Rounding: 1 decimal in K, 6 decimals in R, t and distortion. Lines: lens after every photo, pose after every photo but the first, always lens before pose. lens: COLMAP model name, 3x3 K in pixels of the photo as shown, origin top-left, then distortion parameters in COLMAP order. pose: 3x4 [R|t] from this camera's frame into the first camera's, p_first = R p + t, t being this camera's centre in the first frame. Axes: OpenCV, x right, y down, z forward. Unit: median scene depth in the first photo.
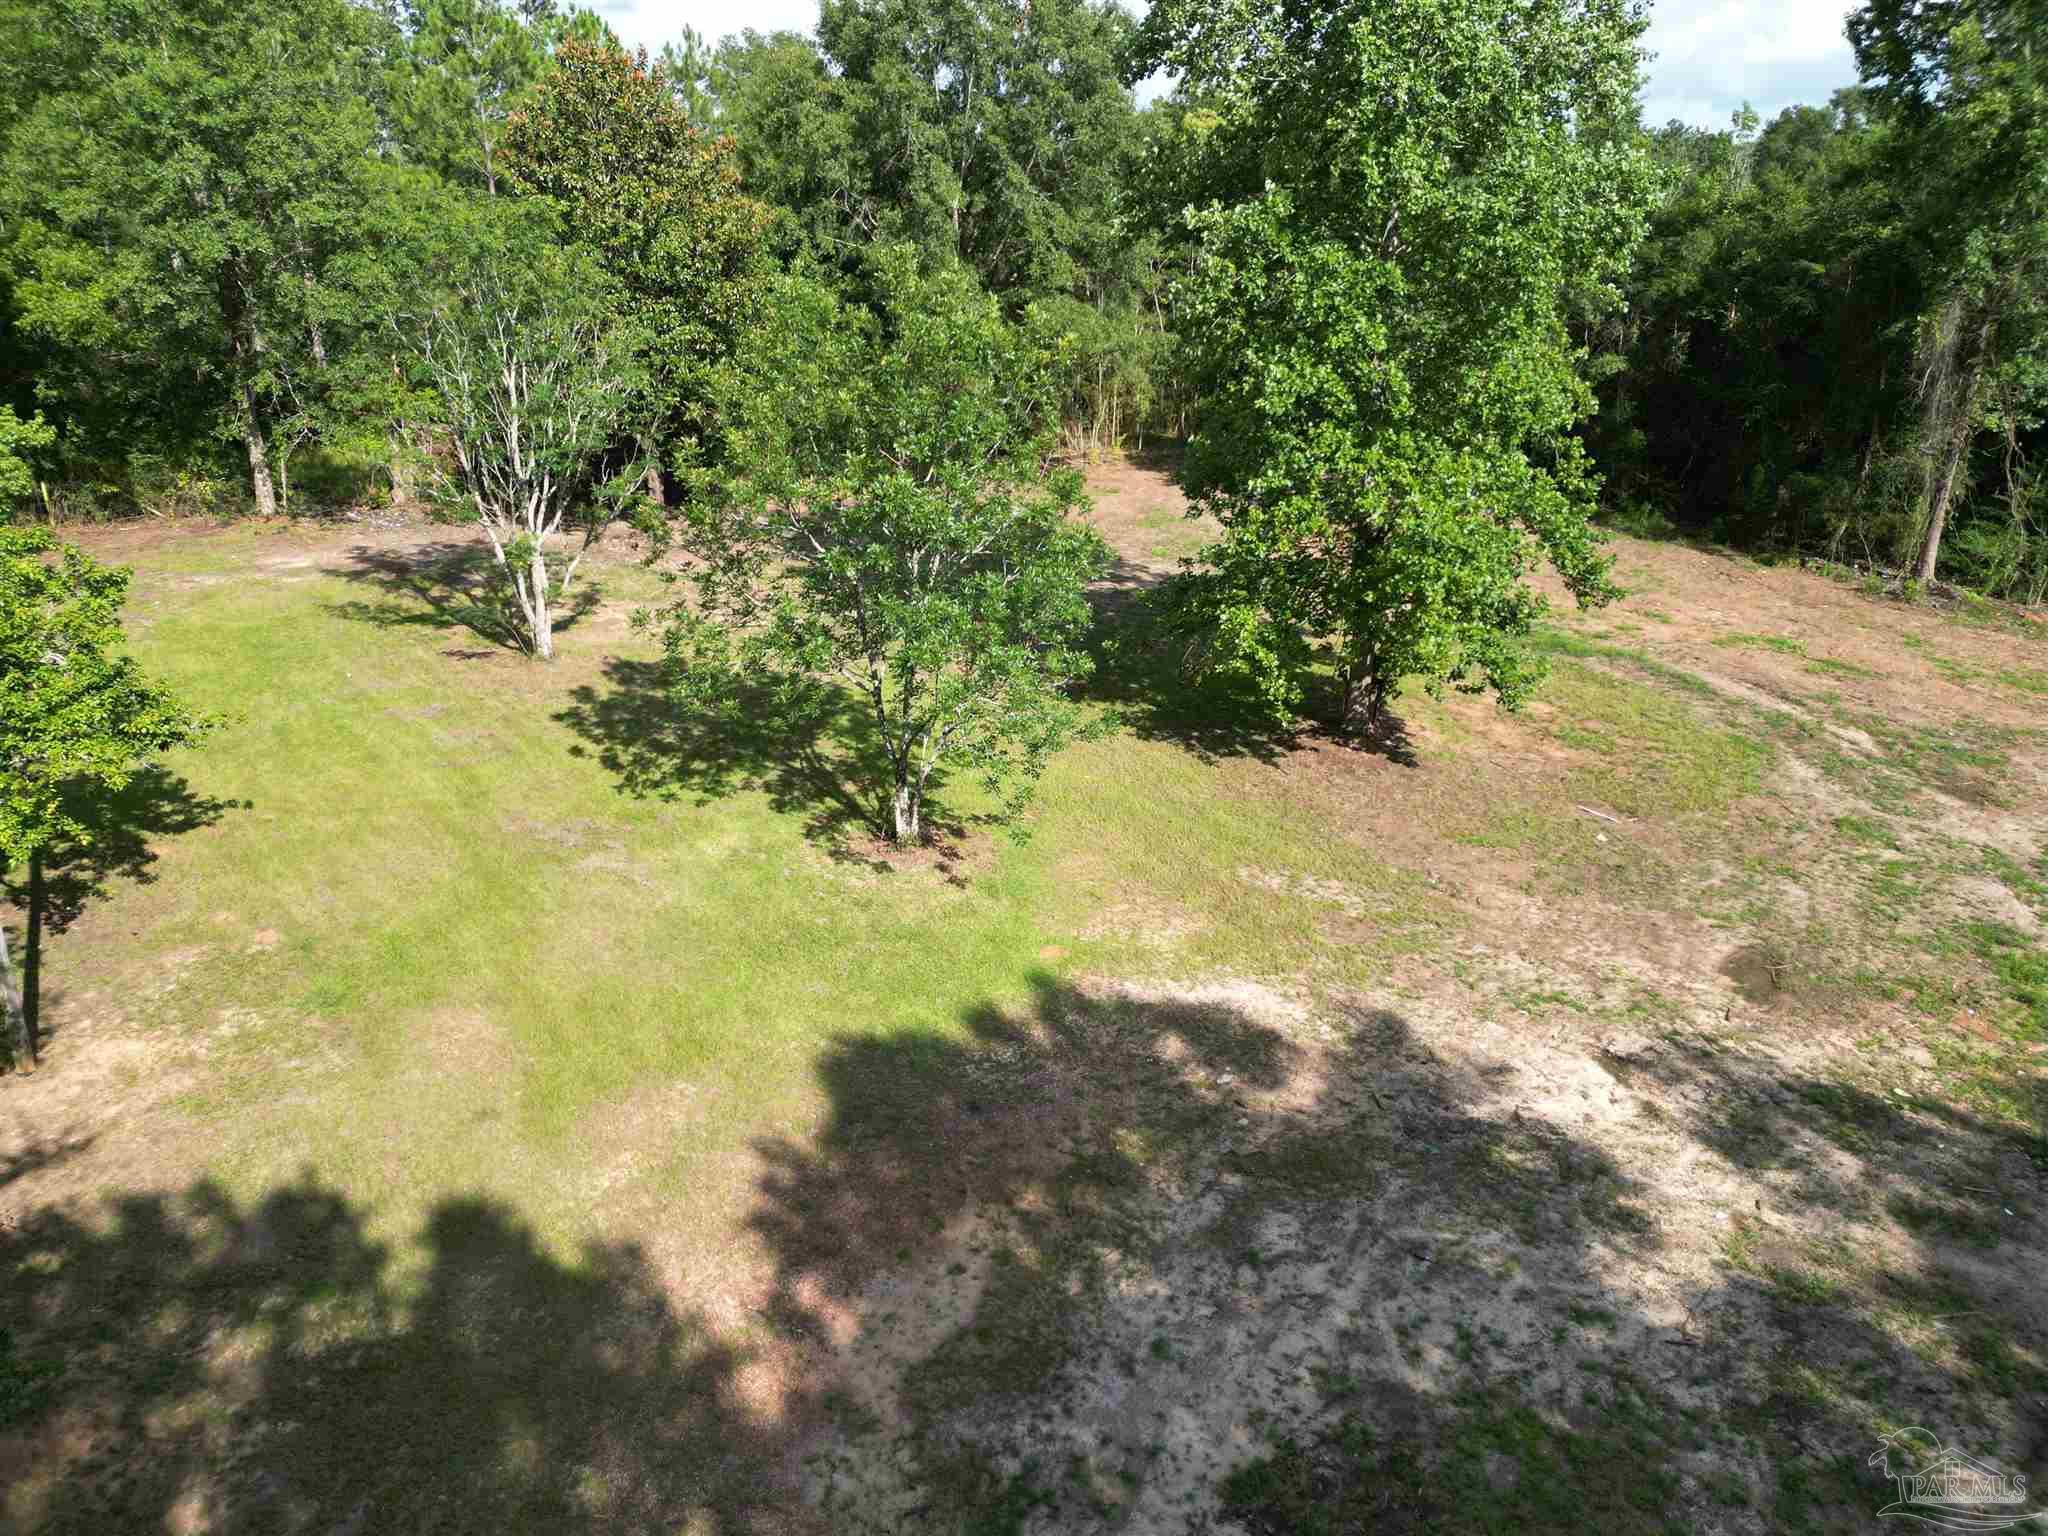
lens RADIAL K [[1450.2, 0, 1039.0], [0, 1450.2, 771.1], [0, 0, 1]] dist [0.056700, -0.031586]
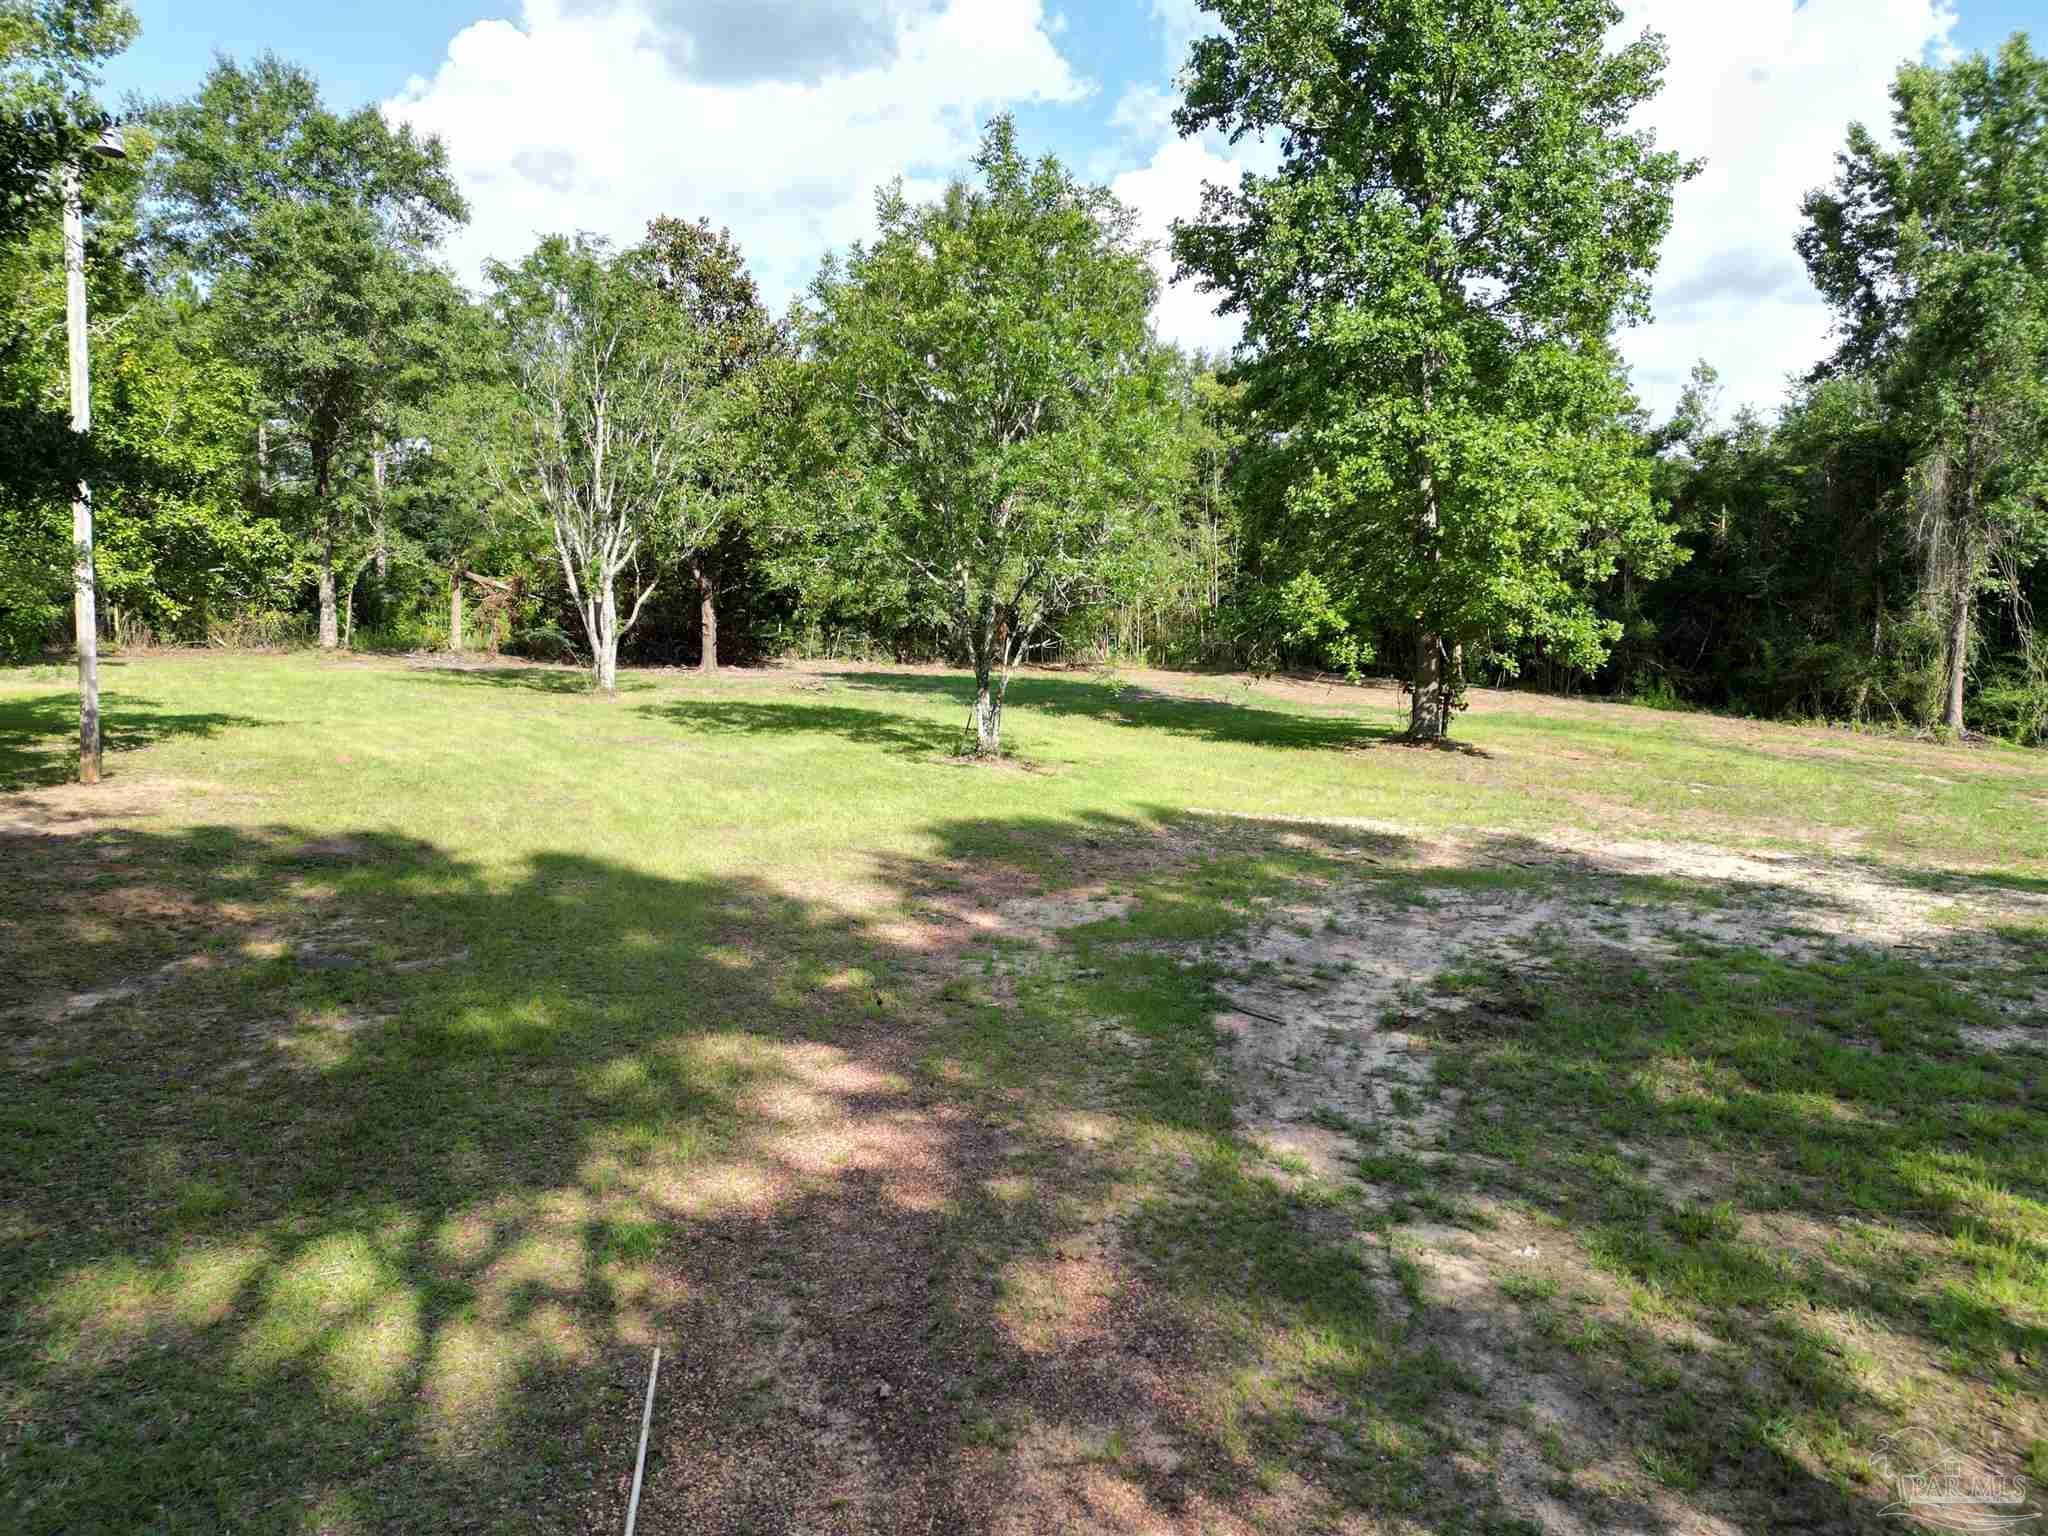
lens RADIAL K [[1450.2, 0, 1034.0], [0, 1450.2, 774.3], [0, 0, 1]] dist [0.056700, -0.031586]
pose [[0.999975, -0.006471, 0.002911, -0.037010], [0.007019, 0.962166, -0.272375, 0.190164], [-0.001038, 0.272388, 0.962187, 0.041142]]
